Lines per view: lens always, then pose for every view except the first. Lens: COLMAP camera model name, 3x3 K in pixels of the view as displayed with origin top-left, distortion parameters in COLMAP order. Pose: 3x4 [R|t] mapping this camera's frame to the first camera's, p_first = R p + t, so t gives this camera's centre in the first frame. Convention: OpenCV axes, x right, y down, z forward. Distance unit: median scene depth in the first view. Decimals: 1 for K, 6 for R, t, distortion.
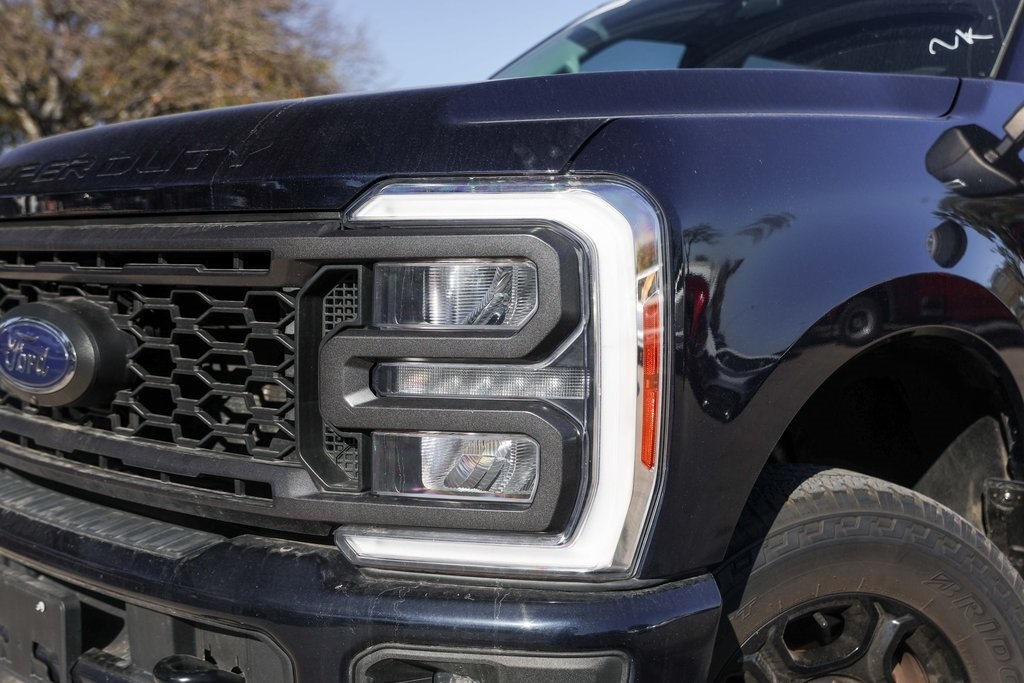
lens RADIAL K [[1191.8, 0, 509.8], [0, 1191.8, 336.2], [0, 0, 1]] dist [-0.025307, 0.000000]
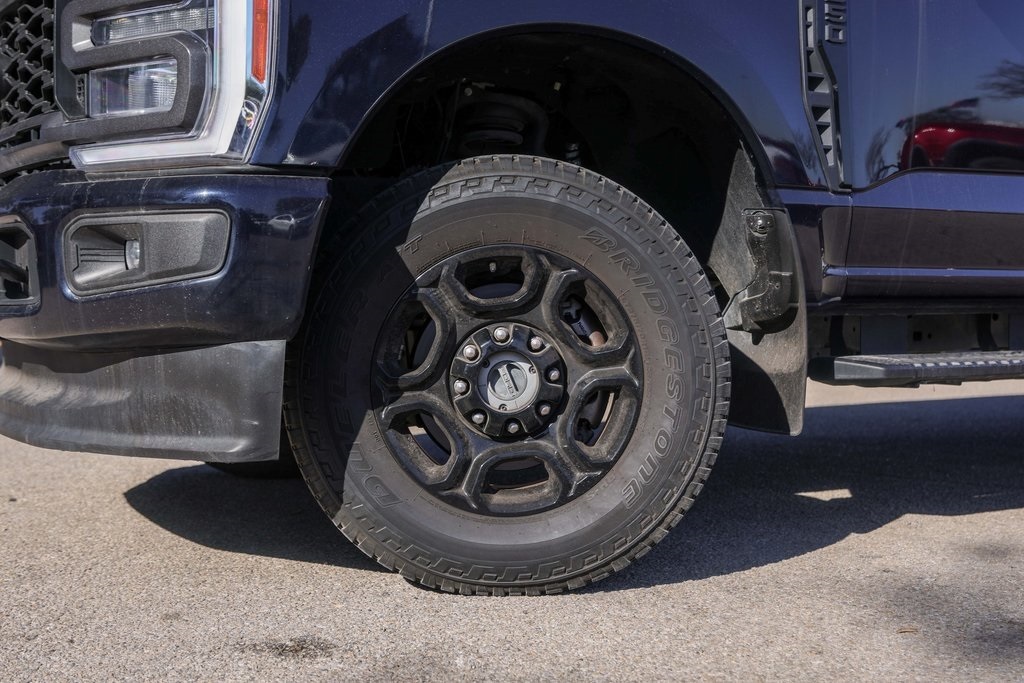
lens RADIAL K [[1191.8, 0, 512.7], [0, 1191.8, 338.4], [0, 0, 1]] dist [-0.025307, 0.000000]
pose [[0.967156, 0.016146, -0.253671, 0.663136], [-0.025111, 0.999168, -0.032140, 0.393306], [0.252941, 0.037454, 0.966756, -0.180519]]
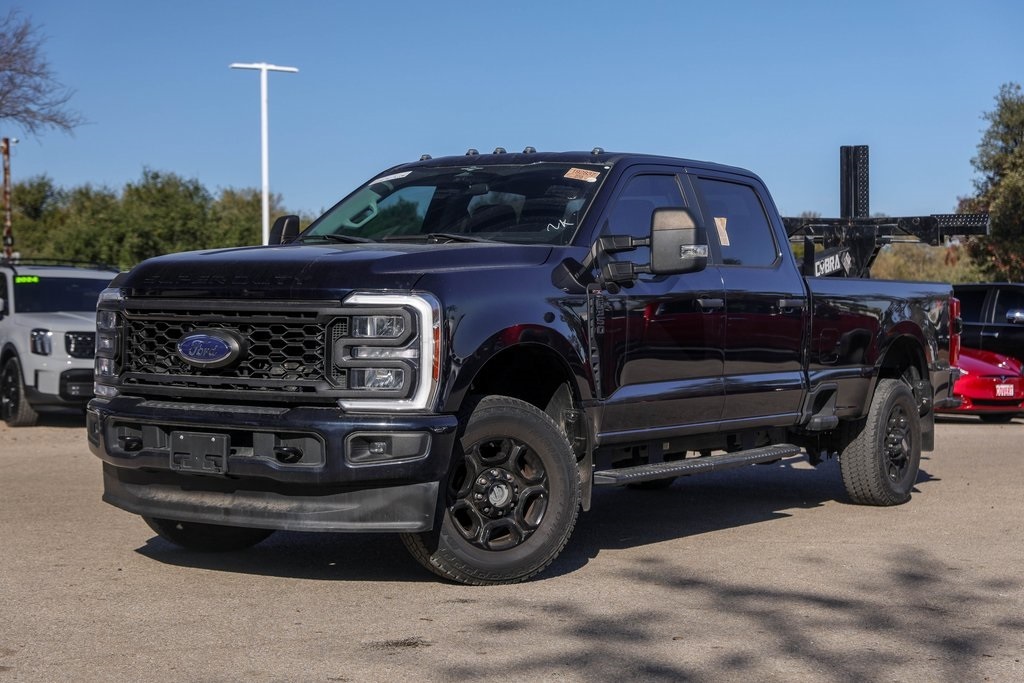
lens RADIAL K [[1835.5, 0, 511.9], [0, 1835.5, 341.0], [0, 0, 1]] dist [-0.056819, 0.000000]
pose [[0.978985, 0.013146, 0.203509, -0.658627], [-0.001850, 0.998452, -0.055597, 0.264298], [-0.203924, 0.054052, 0.977493, -3.709482]]
